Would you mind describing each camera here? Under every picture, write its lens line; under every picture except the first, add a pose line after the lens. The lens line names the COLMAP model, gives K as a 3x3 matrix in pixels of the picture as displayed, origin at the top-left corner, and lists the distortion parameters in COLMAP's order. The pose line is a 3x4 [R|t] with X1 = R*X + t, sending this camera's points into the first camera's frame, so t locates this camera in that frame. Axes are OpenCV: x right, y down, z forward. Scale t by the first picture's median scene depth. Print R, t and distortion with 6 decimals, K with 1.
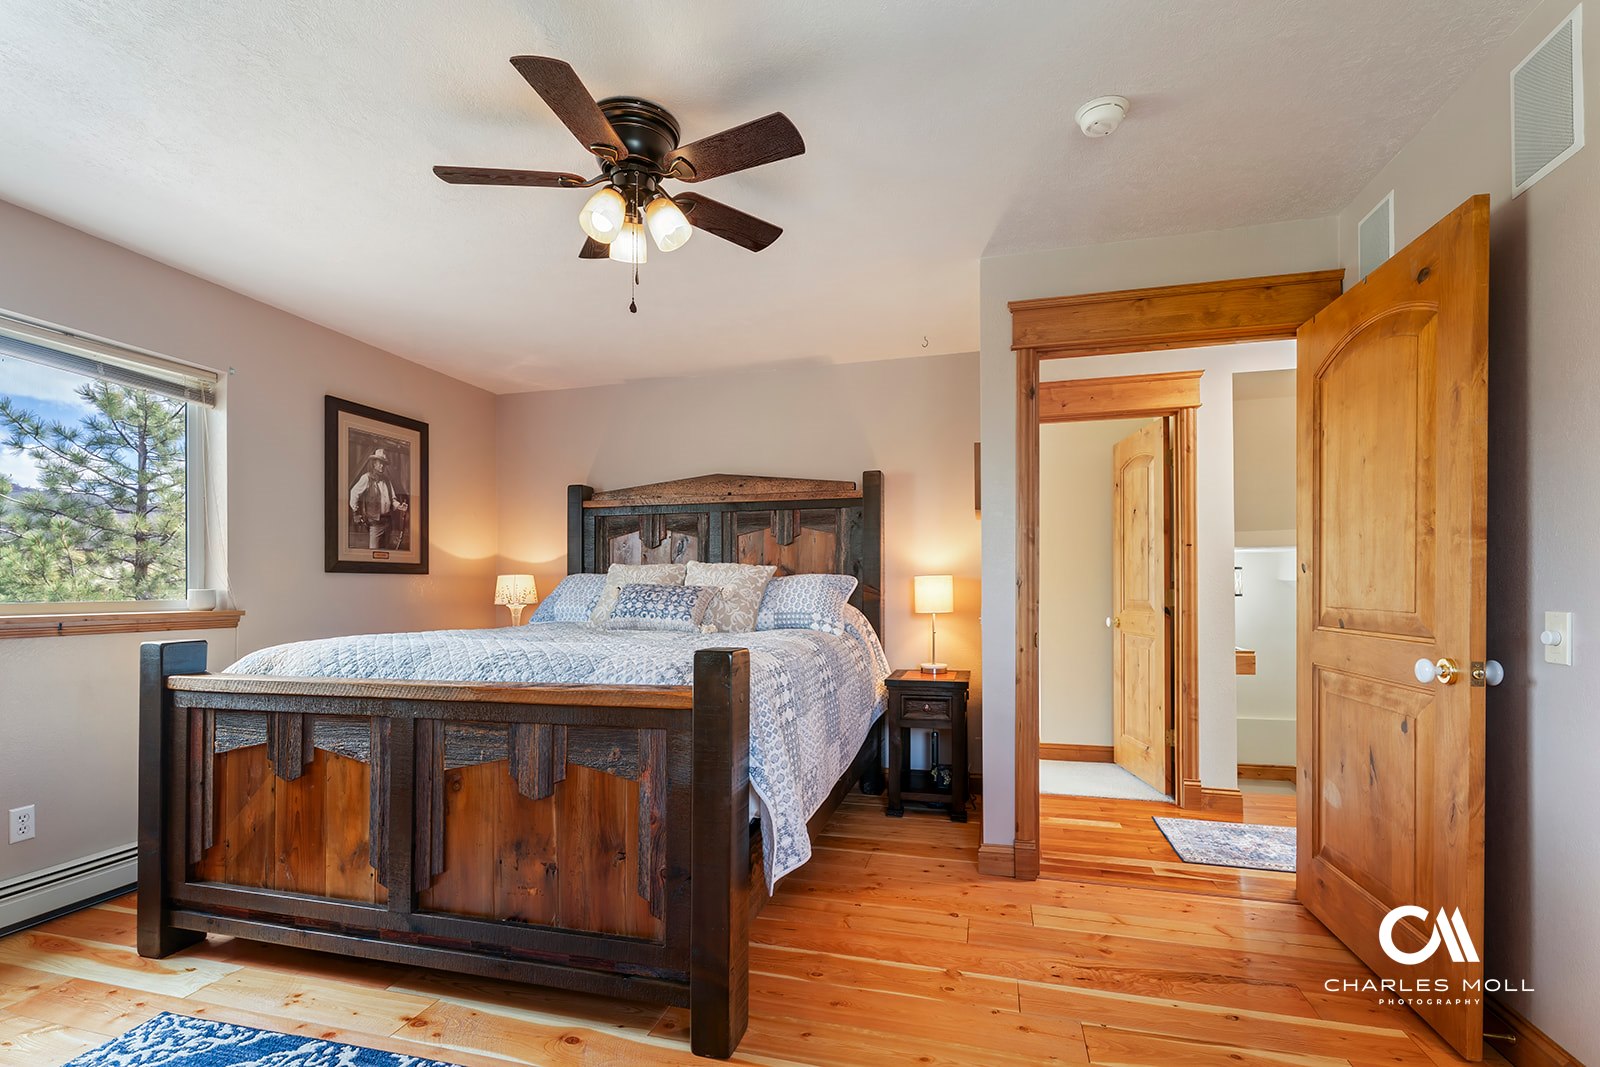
lens RADIAL K [[728.4, 0, 789.5], [0, 728.4, 577.4], [0, 0, 1]] dist [0.004990, 0.000512]
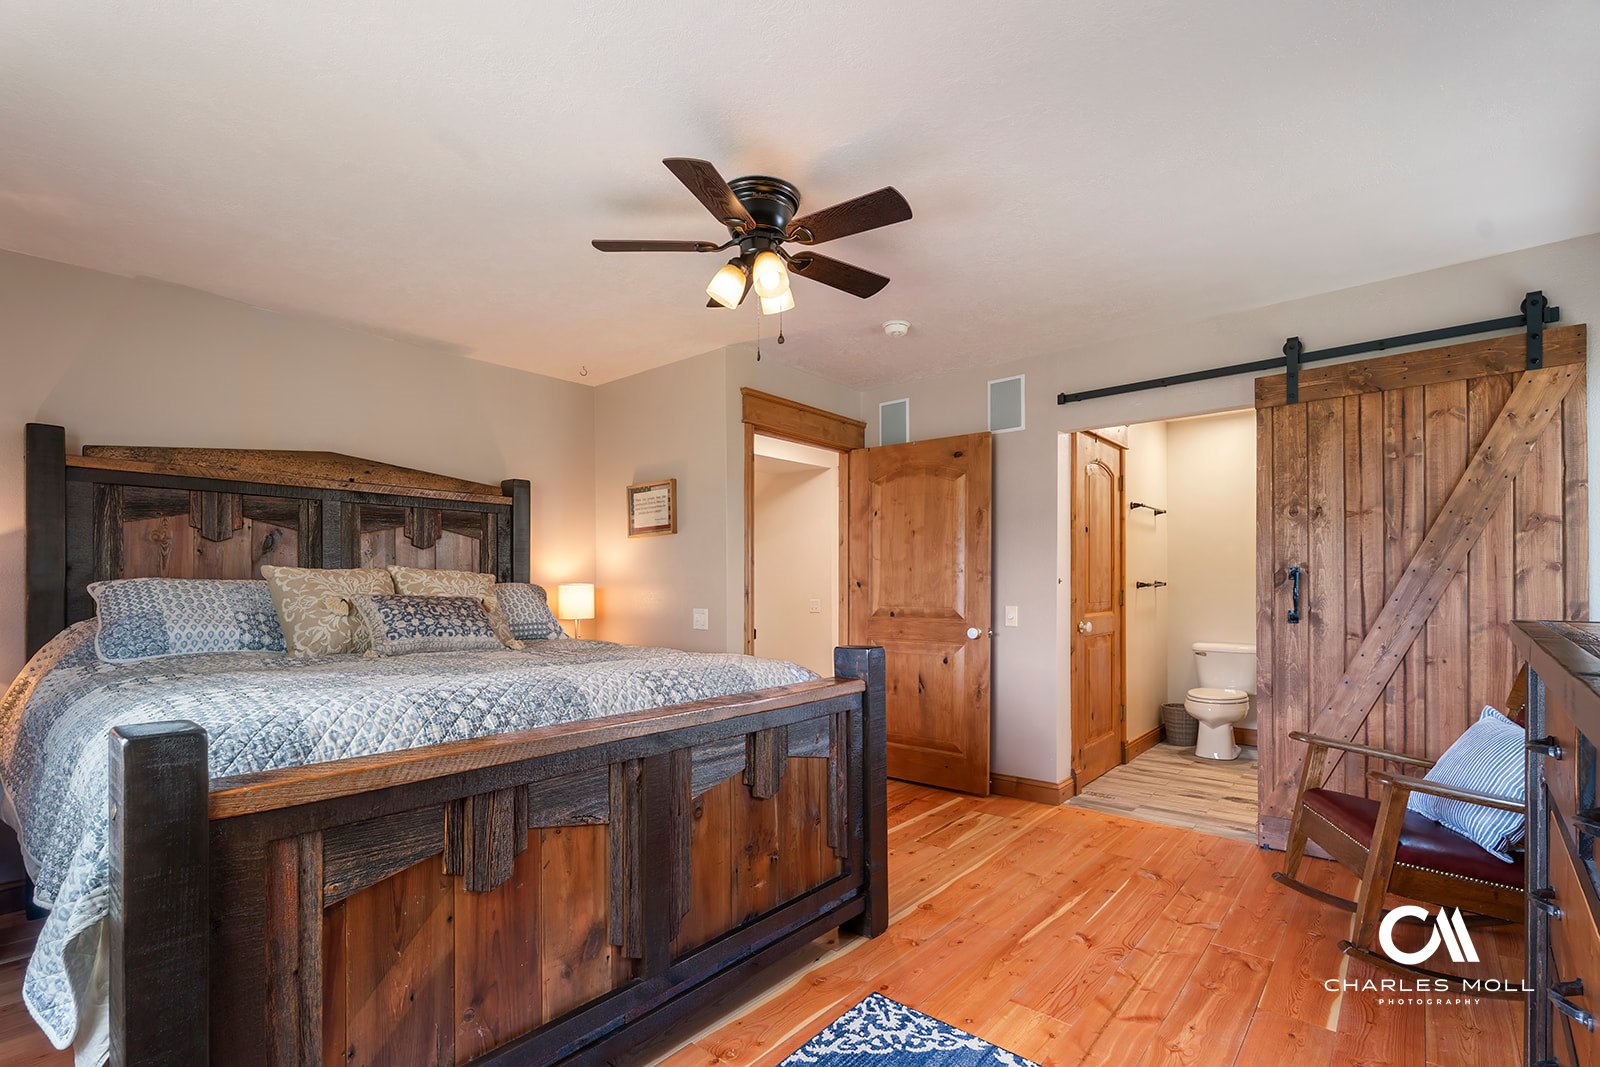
lens RADIAL K [[728.4, 0, 771.4], [0, 728.4, 583.4], [0, 0, 1]] dist [0.004990, 0.000512]
pose [[0.444296, 0.006582, 0.895856, -0.621092], [-0.011903, 0.999928, -0.001443, -0.006408], [-0.895801, -0.010022, 0.444342, 0.242045]]
